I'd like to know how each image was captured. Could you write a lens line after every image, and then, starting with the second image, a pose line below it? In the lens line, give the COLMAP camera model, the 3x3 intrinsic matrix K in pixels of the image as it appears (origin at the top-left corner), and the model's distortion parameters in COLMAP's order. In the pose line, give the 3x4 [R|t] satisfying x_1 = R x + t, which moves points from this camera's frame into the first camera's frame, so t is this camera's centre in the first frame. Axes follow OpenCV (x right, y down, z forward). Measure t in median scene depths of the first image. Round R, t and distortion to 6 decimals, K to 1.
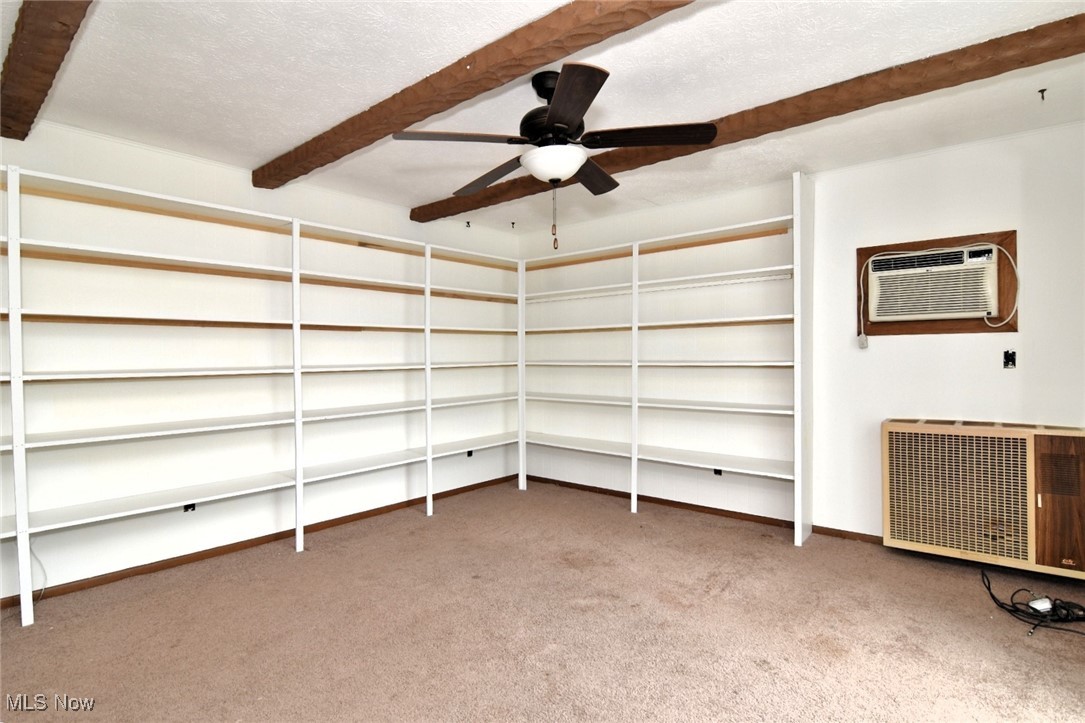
lens RADIAL K [[538.0, 0, 542.5], [0, 538.0, 361.5], [0, 0, 1]] dist [0.001618, -0.016282]
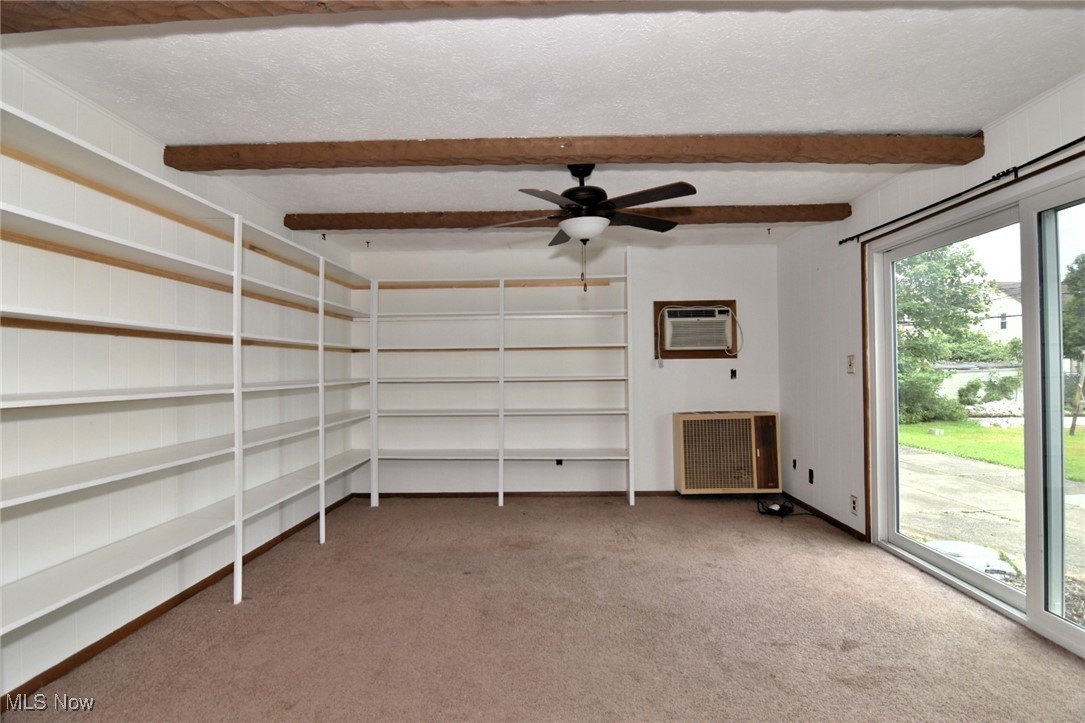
lens RADIAL K [[530.6, 0, 538.4], [0, 530.6, 361.6], [0, 0, 1]] dist [-0.001444, -0.016037]
pose [[0.783898, 0.010910, 0.620794, -0.652027], [0.009648, 0.999511, -0.029747, 0.000547], [-0.620815, 0.029308, 0.783409, 0.041614]]
